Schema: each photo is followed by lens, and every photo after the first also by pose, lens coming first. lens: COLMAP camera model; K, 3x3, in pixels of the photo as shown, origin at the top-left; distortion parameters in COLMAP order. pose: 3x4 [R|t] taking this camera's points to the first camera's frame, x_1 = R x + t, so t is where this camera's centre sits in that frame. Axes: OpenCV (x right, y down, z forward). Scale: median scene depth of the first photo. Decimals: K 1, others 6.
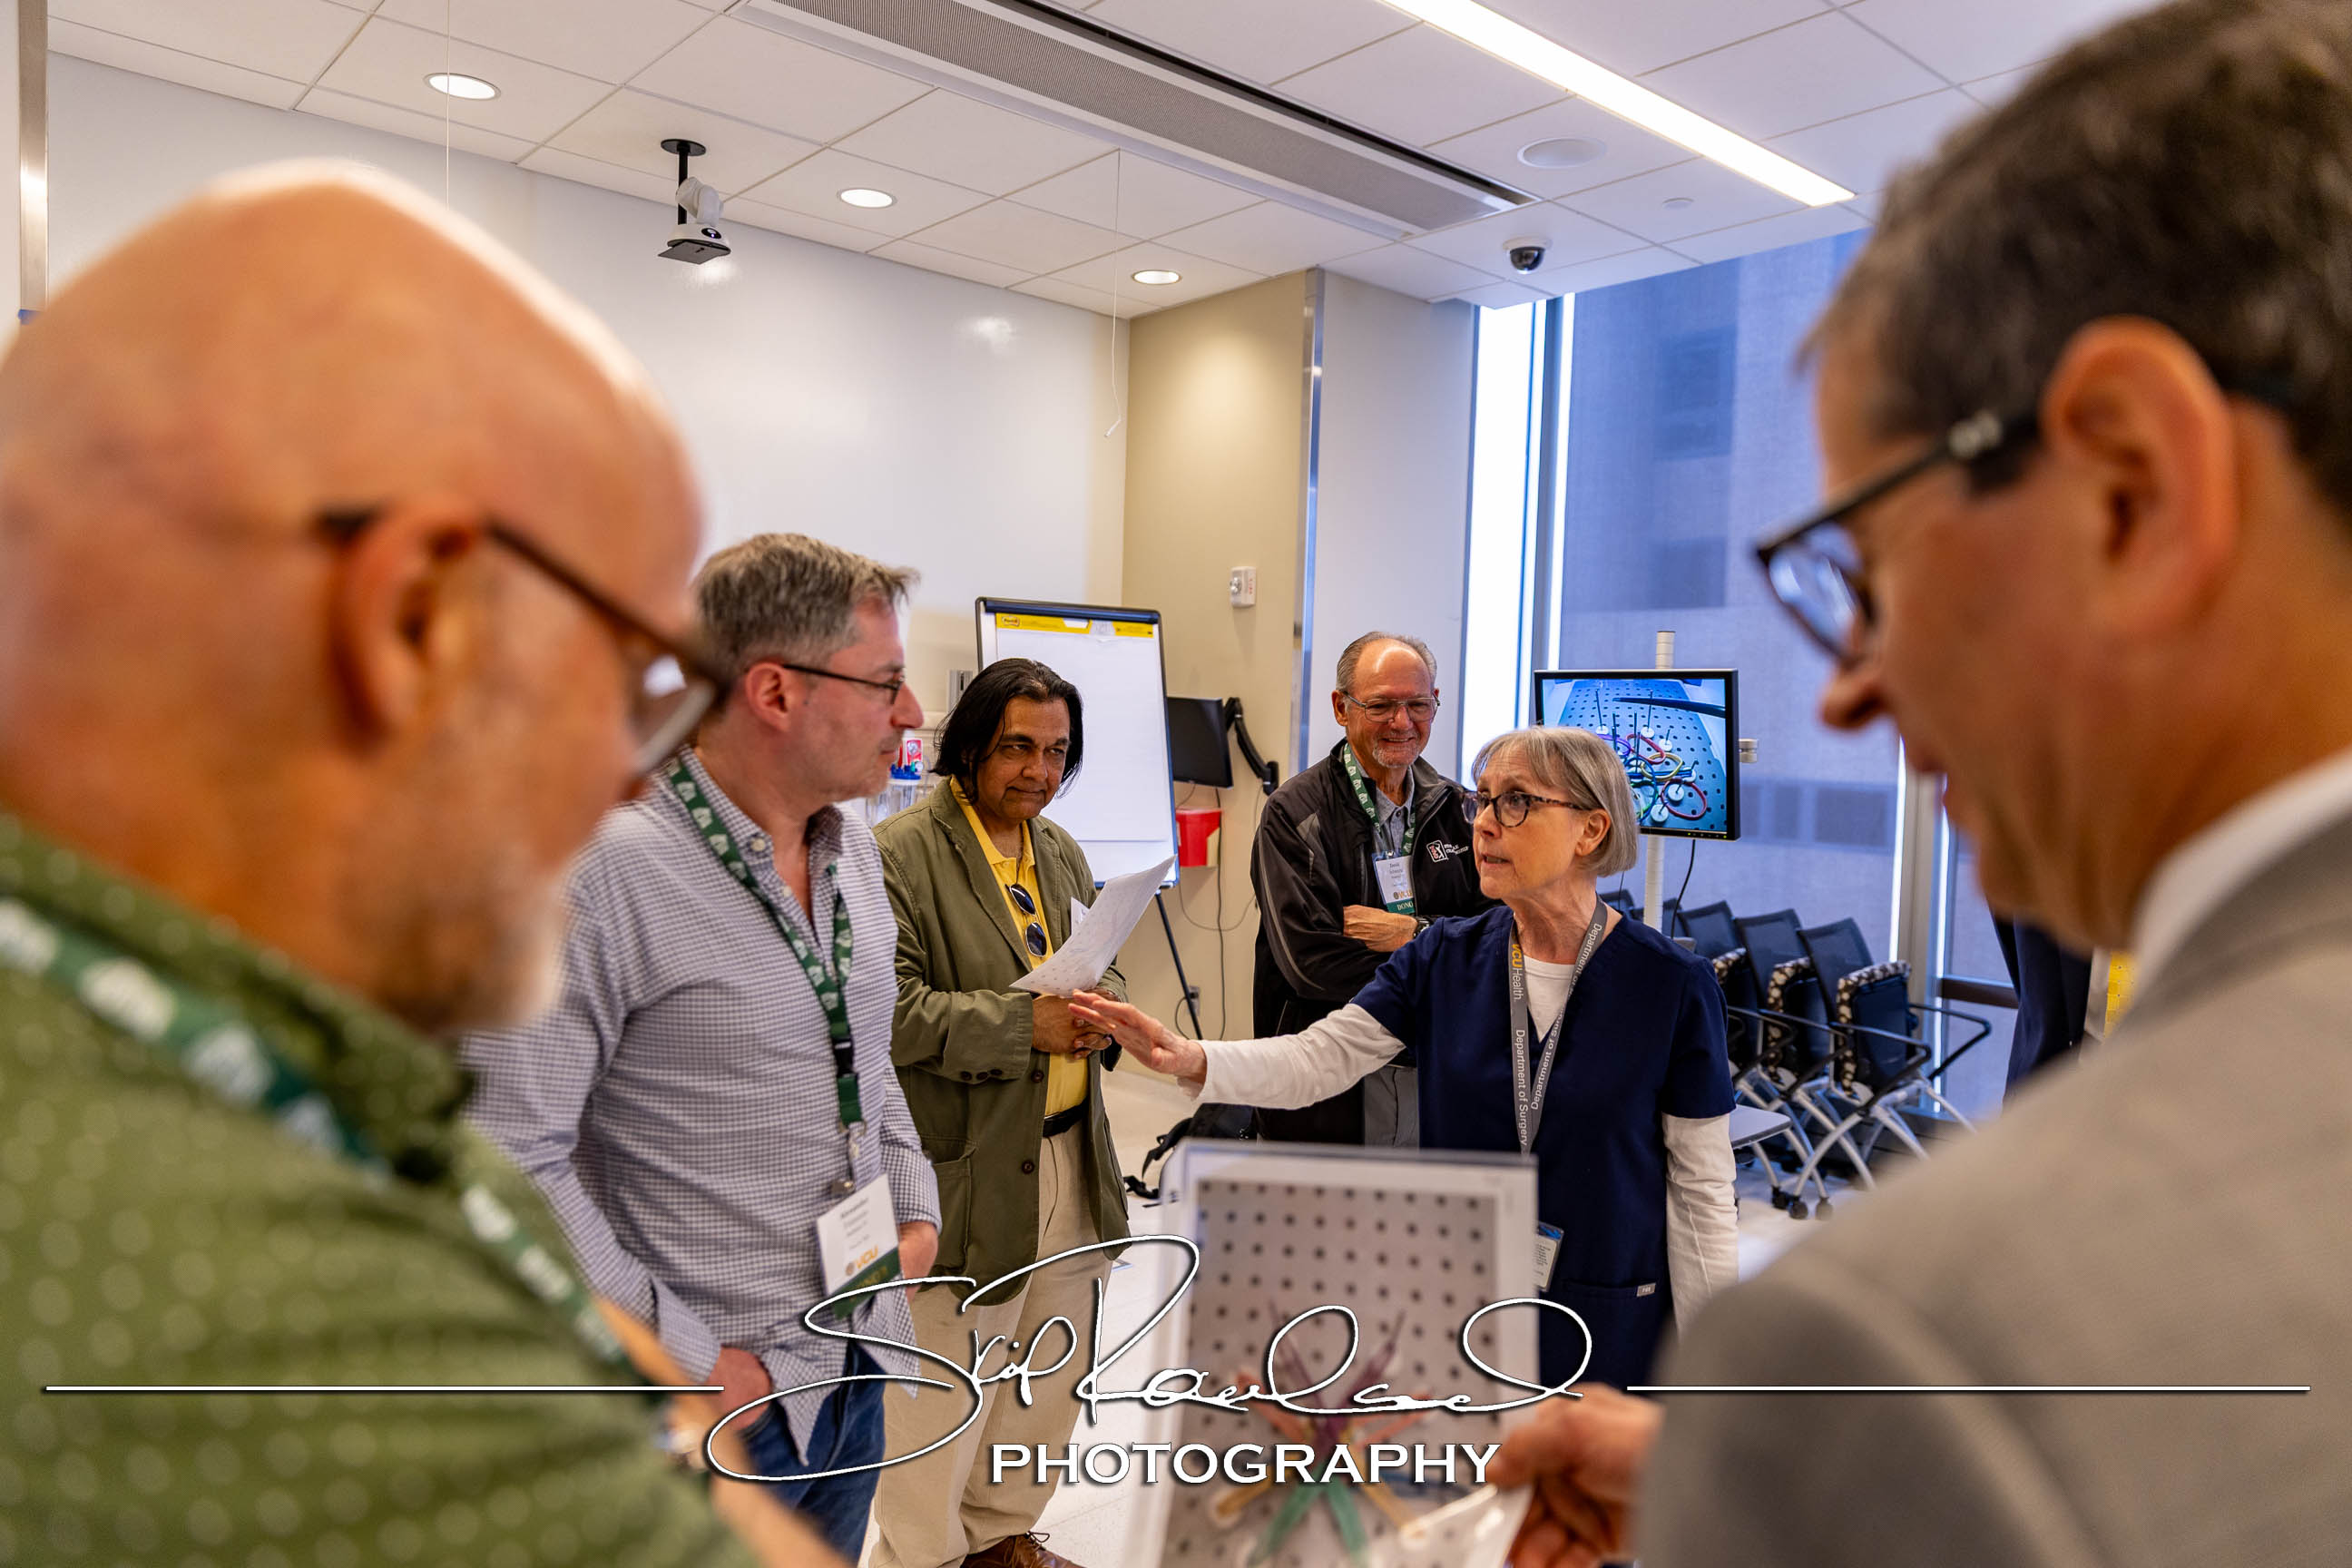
lens RADIAL K [[1604.1, 0, 1175.5], [0, 1604.1, 780.5], [0, 0, 1]] dist [0.008875, 0.006029]
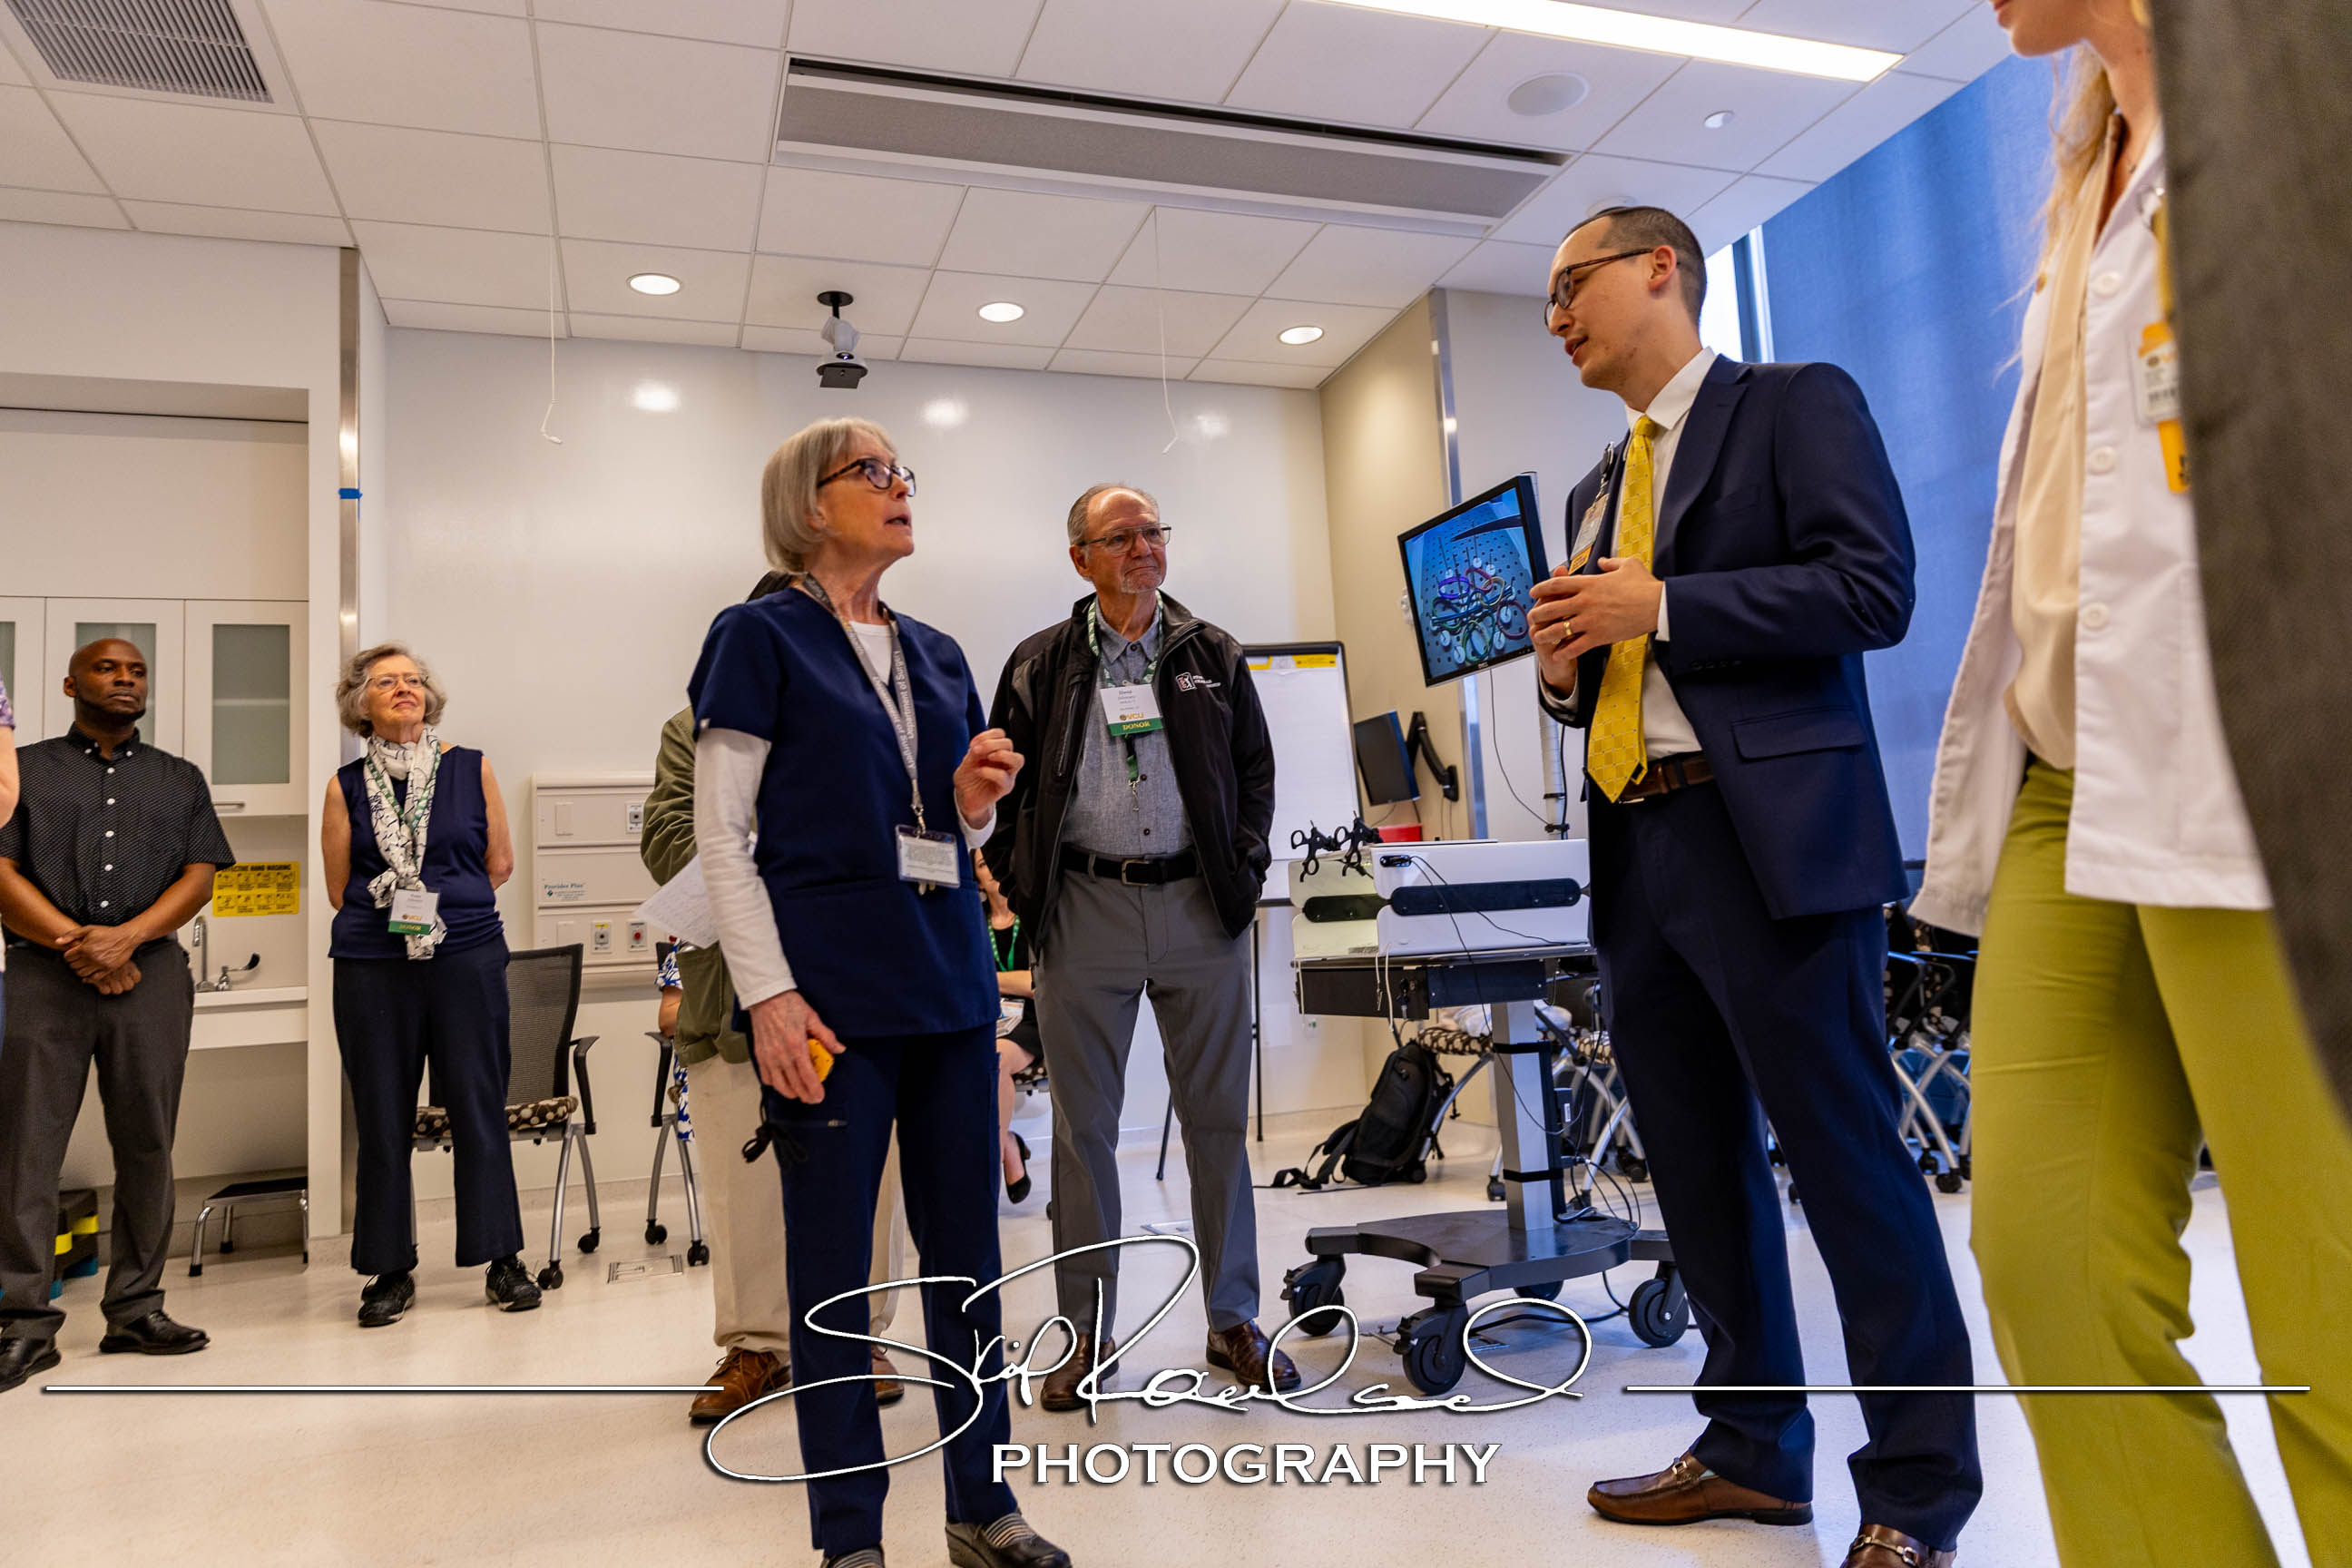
lens RADIAL K [[1604.1, 0, 1193.2], [0, 1604.1, 785.8], [0, 0, 1]] dist [0.008875, 0.006029]
pose [[0.921760, -0.125197, -0.366994, 0.481744], [0.073127, 0.985586, -0.152556, 0.245468], [0.380804, 0.113783, 0.917629, 0.039833]]
